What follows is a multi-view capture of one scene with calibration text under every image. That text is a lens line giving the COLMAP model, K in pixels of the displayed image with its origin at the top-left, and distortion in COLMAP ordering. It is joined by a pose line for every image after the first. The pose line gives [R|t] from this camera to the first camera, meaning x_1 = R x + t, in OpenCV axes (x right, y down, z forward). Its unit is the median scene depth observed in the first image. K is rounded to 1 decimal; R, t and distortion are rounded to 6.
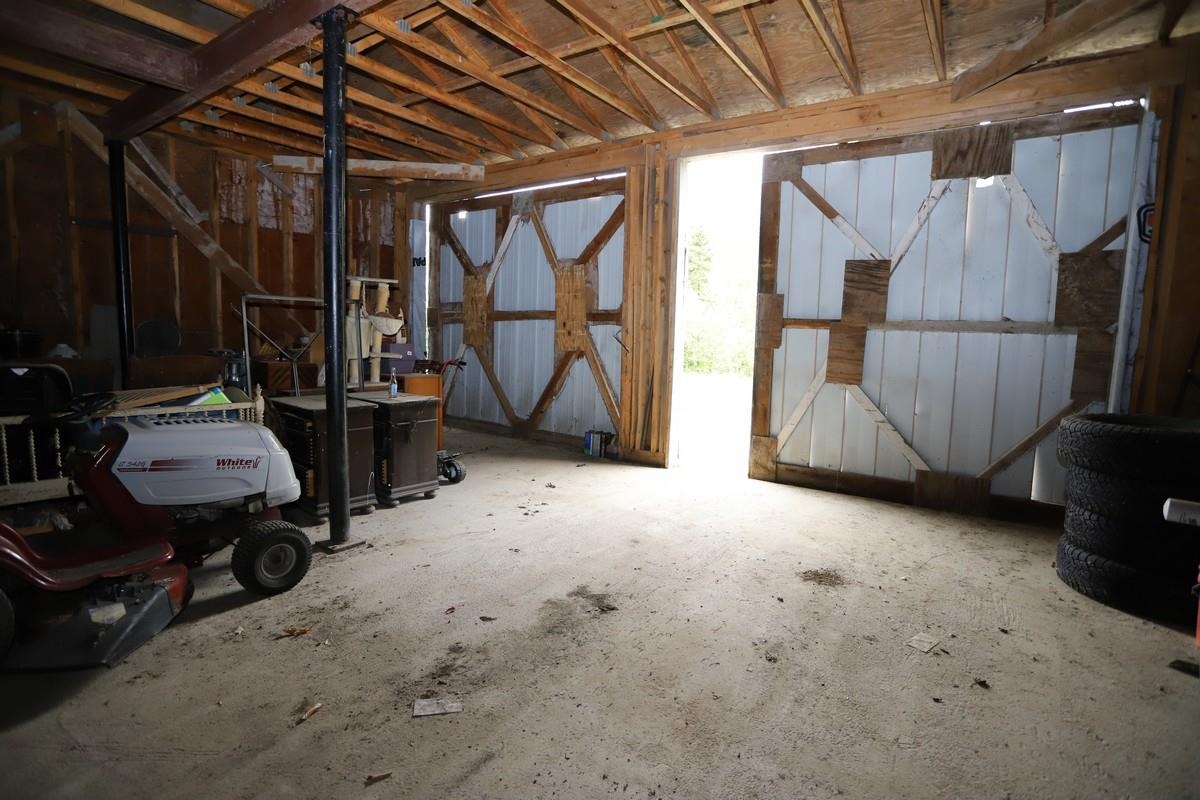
lens RADIAL K [[577.6, 0, 598.2], [0, 577.6, 401.0], [0, 0, 1]] dist [-0.066626, 0.023362]
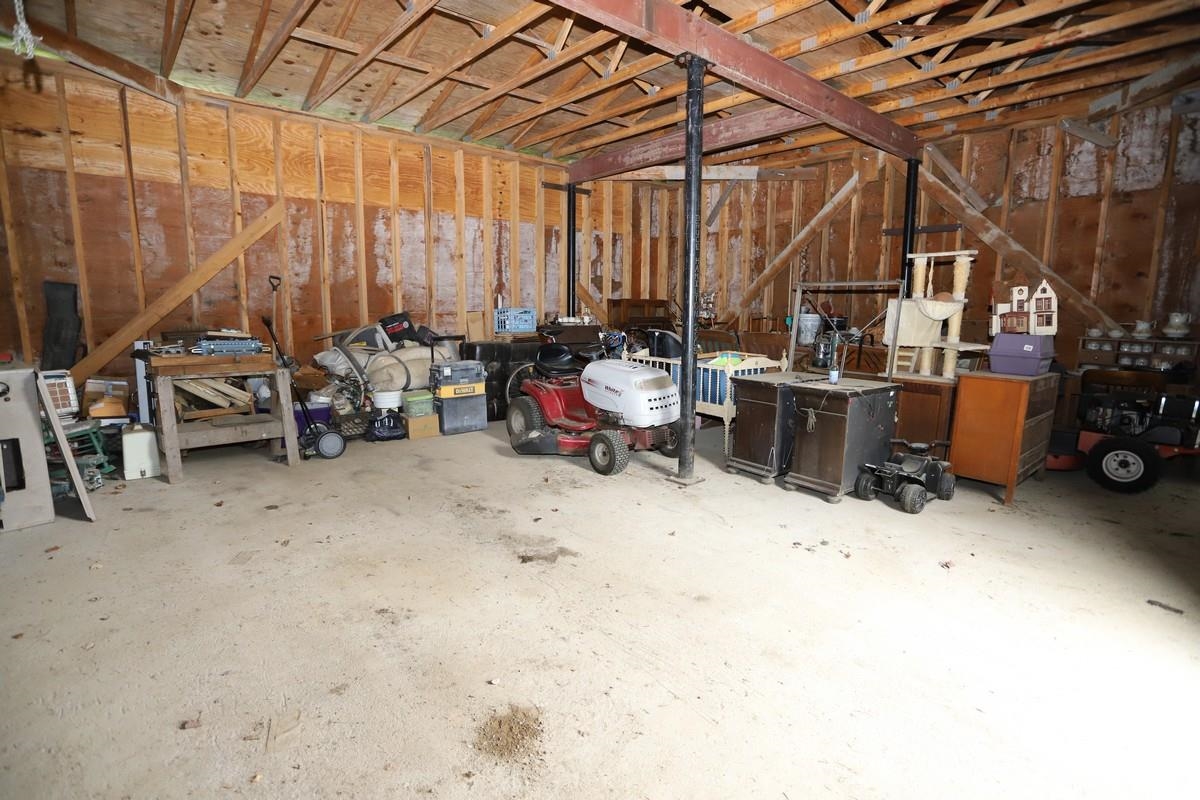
lens RADIAL K [[577.6, 0, 593.6], [0, 577.6, 400.5], [0, 0, 1]] dist [-0.066626, 0.023362]
pose [[-0.250498, 0.123071, -0.960262, 0.961568], [-0.126600, 0.979205, 0.158524, -0.118488], [0.959804, 0.161280, -0.229709, 1.278682]]
